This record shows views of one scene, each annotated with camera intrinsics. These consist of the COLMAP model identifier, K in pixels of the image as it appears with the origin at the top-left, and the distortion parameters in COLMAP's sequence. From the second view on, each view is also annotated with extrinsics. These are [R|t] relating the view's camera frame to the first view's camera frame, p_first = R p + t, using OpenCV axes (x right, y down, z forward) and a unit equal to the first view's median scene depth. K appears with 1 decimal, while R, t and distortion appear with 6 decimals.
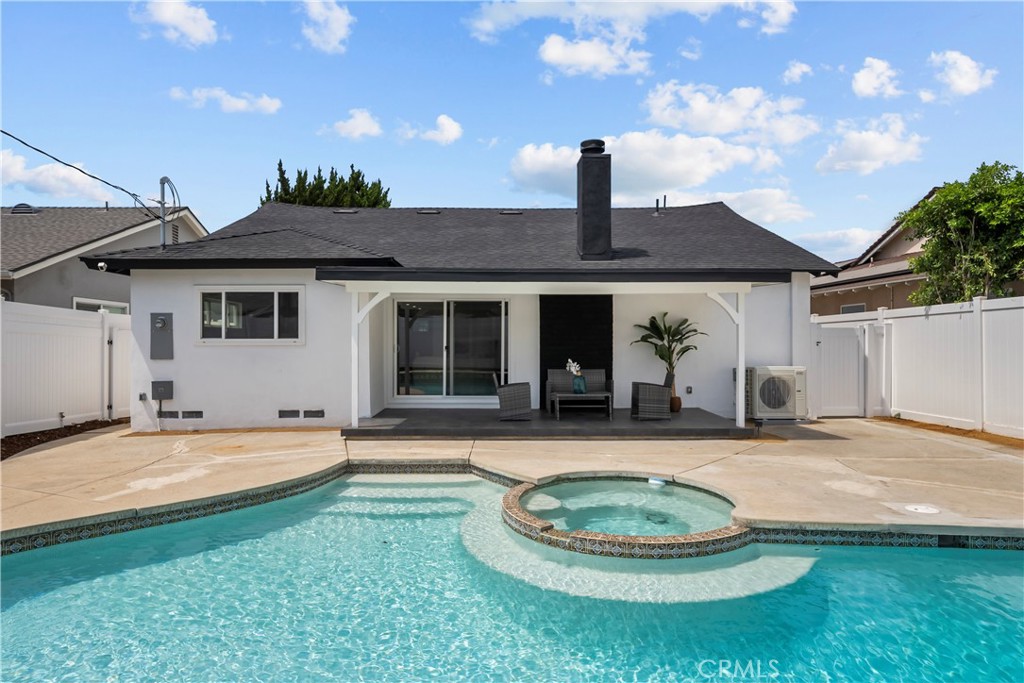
lens RADIAL K [[587.1, 0, 511.1], [0, 587.1, 337.6], [0, 0, 1]] dist [0.001635, 0.000715]
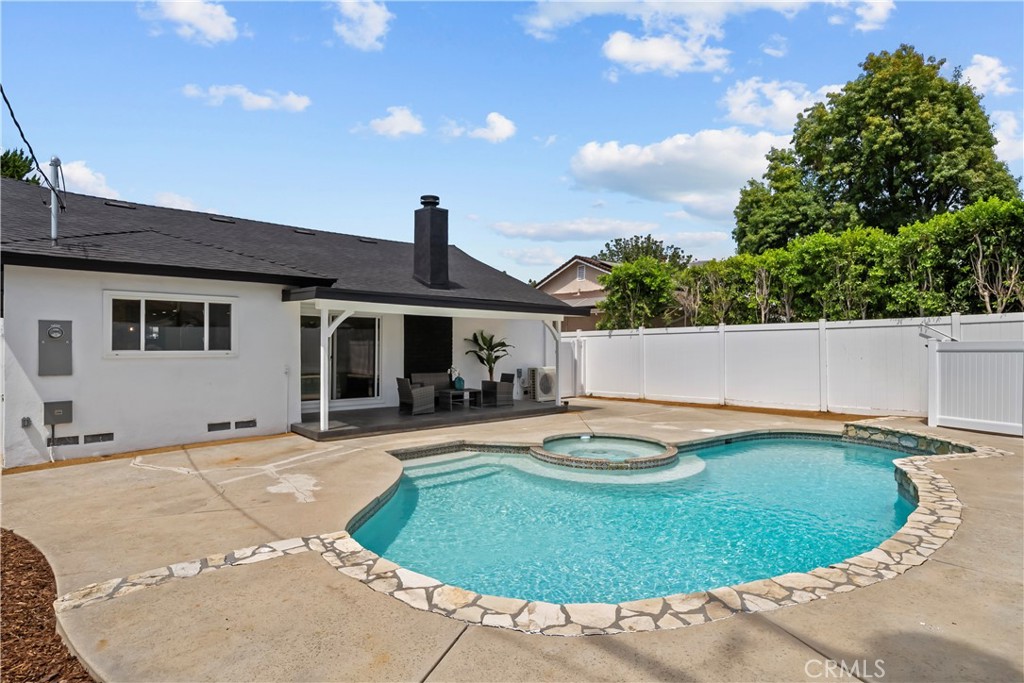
lens RADIAL K [[533.0, 0, 512.1], [0, 533.0, 346.3], [0, 0, 1]] dist [0.000127, 0.000388]
pose [[0.753713, 0.001907, 0.657201, -0.598792], [-0.004691, 0.999986, 0.002478, -0.009877], [-0.657187, -0.004951, 0.753712, -0.000510]]
